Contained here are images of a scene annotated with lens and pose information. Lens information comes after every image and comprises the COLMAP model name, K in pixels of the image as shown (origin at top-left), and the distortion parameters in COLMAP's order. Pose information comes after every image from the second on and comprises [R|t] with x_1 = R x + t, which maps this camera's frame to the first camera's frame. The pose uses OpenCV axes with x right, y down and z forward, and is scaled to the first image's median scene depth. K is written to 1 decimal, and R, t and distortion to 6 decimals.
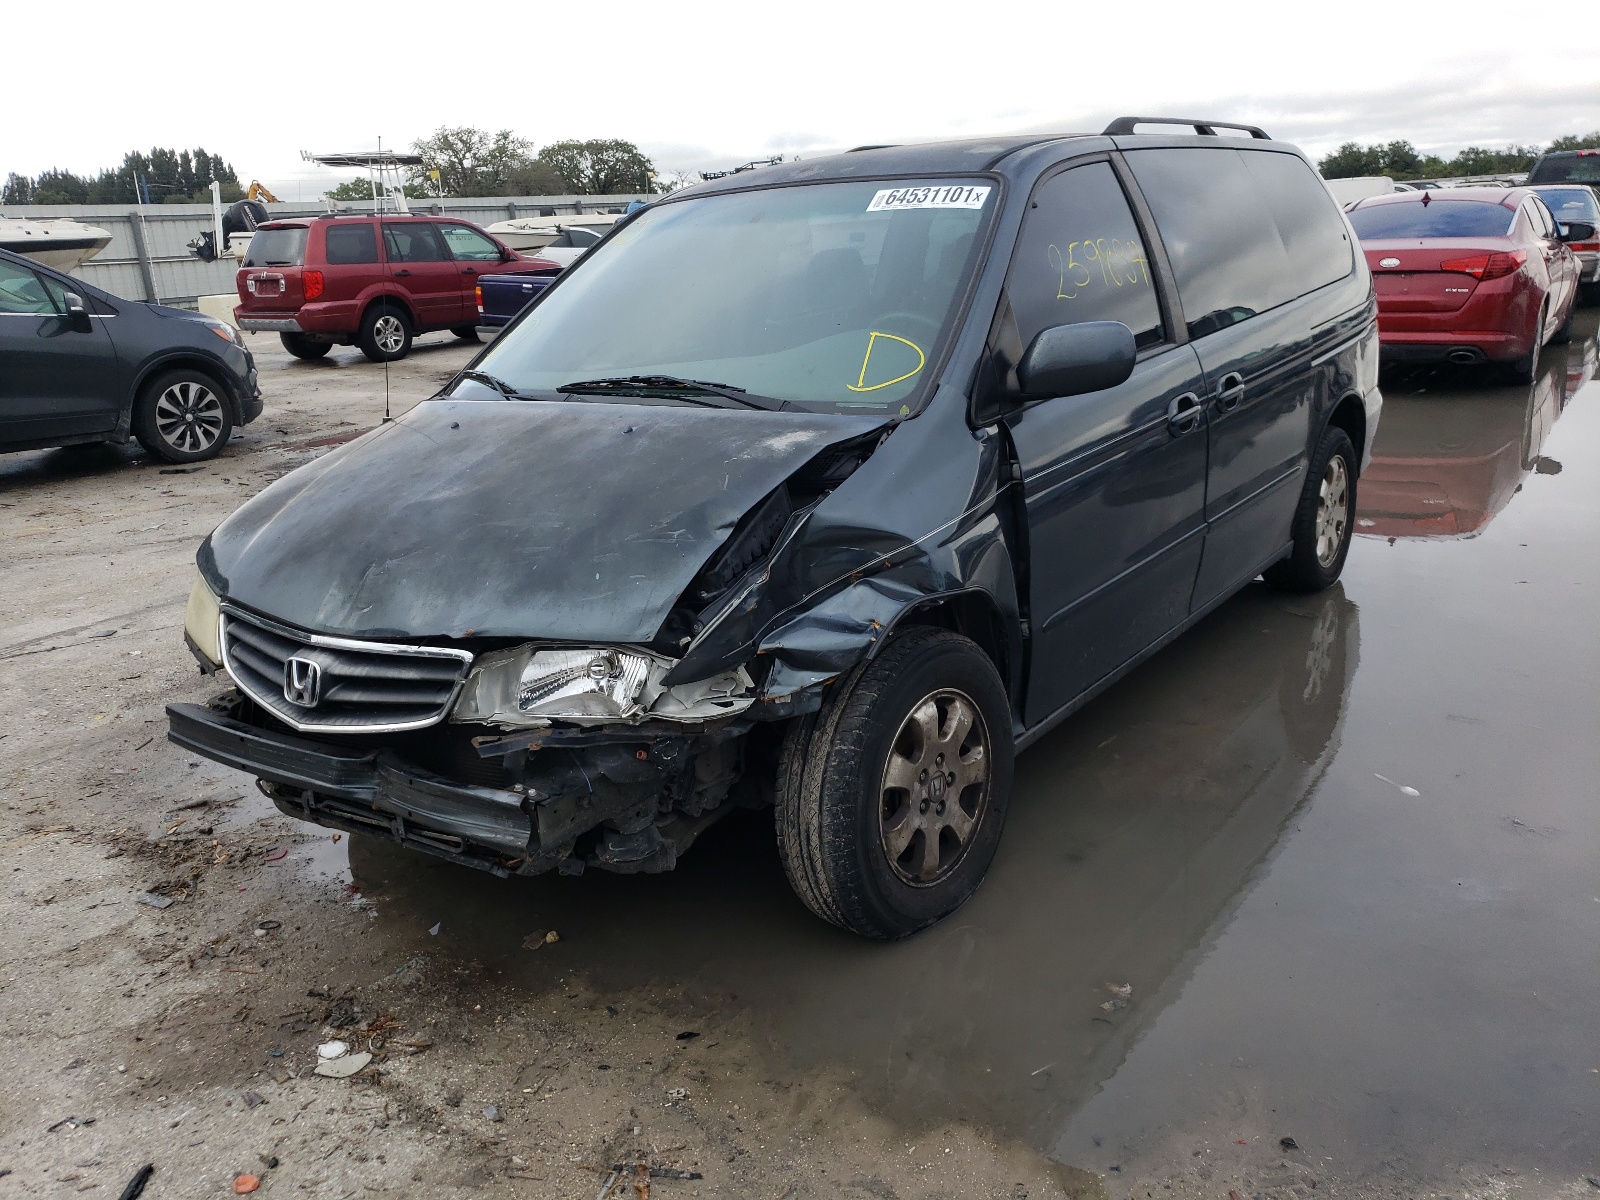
lens RADIAL K [[1207.8, 0, 800.0], [0, 1207.8, 600.0], [0, 0, 1]] dist [0.064145, -0.116944]
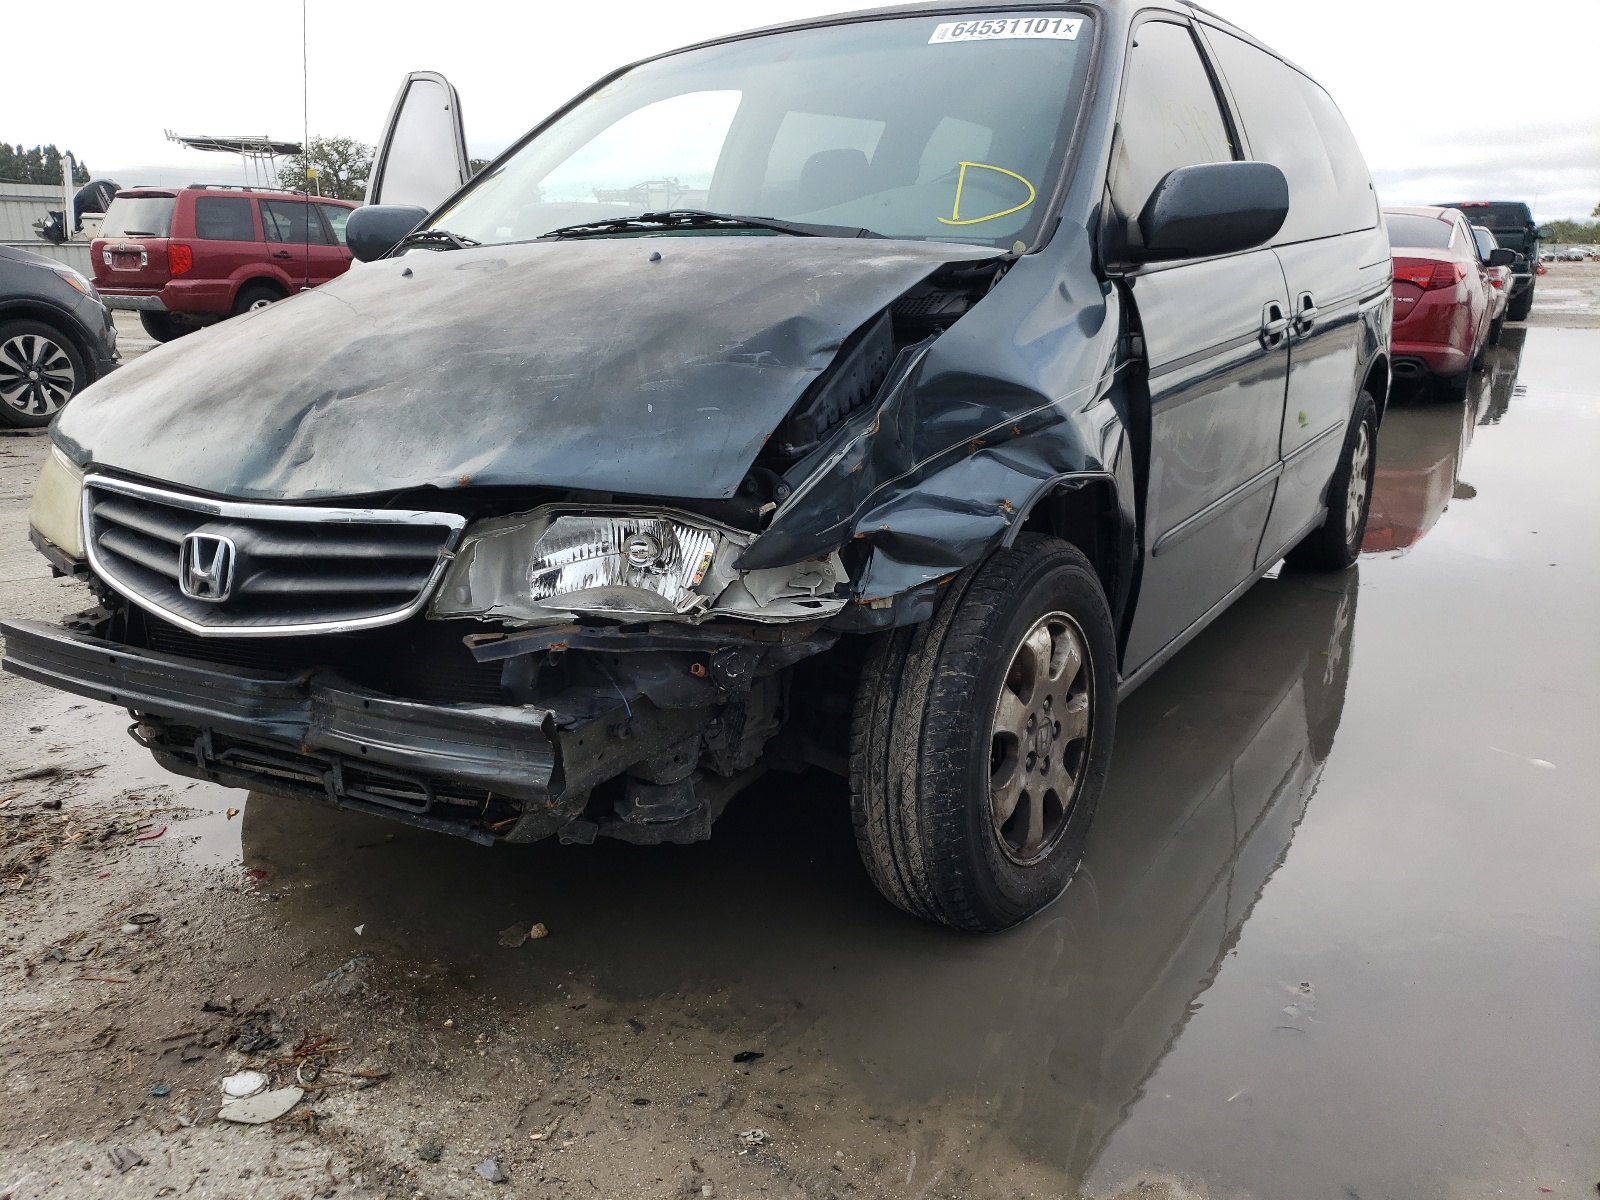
lens RADIAL K [[1217.7, 0, 799.8], [0, 1217.7, 629.4], [0, 0, 1]] dist [0.015341, 0.005747]
pose [[0.995019, 0.020007, 0.097655, -0.131307], [-0.019605, 0.999795, -0.005076, 0.098851], [-0.097737, 0.003136, 0.995207, 0.251413]]
